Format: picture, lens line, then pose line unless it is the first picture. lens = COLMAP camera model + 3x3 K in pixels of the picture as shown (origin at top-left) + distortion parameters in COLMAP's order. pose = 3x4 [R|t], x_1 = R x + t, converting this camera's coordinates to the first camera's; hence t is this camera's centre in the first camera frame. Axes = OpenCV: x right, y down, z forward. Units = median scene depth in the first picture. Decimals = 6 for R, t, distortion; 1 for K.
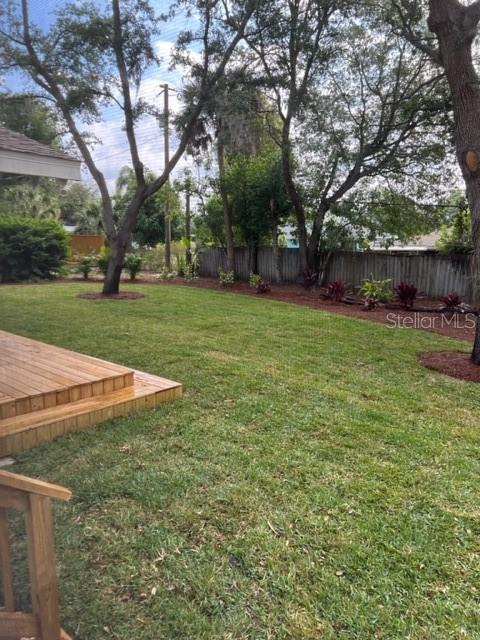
lens RADIAL K [[478.2, 0, 227.9], [0, 478.2, 322.3], [0, 0, 1]] dist [-0.000860, -0.008604]
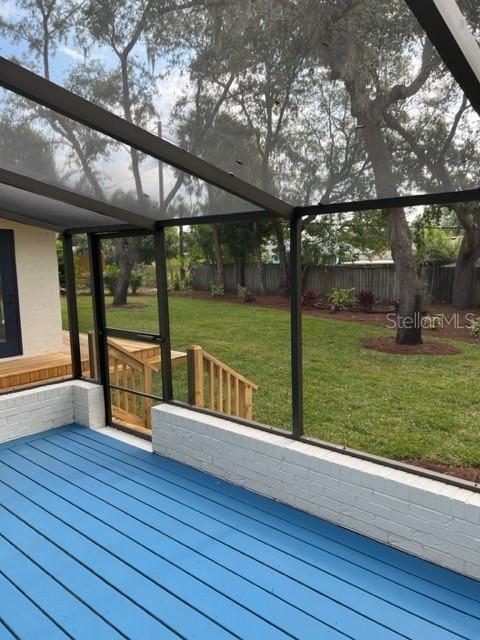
lens RADIAL K [[484.4, 0, 242.1], [0, 484.4, 321.5], [0, 0, 1]] dist [0.003685, -0.000214]
pose [[0.998474, -0.023755, 0.049860, -0.003496], [0.025536, 0.999047, -0.035392, 0.026114], [-0.048972, 0.036612, 0.998129, -0.169221]]
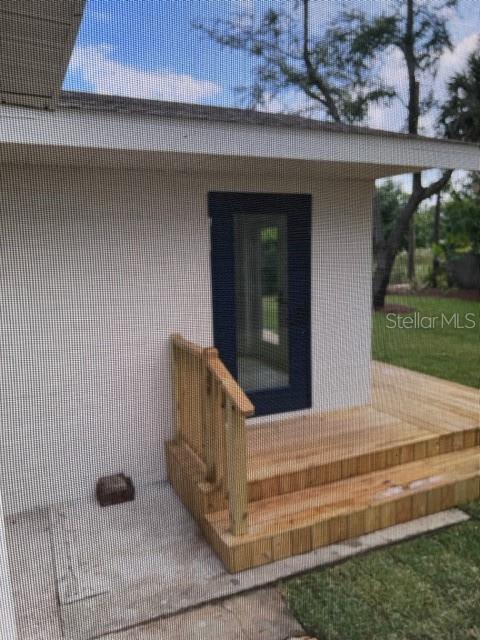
lens RADIAL K [[478.2, 0, 227.9], [0, 478.2, 322.3], [0, 0, 1]] dist [-0.000860, -0.008604]
pose [[0.920114, 0.024011, -0.390914, -0.118009], [-0.032429, 0.999362, -0.014947, -0.004091], [0.390306, 0.026430, 0.920306, 0.016157]]
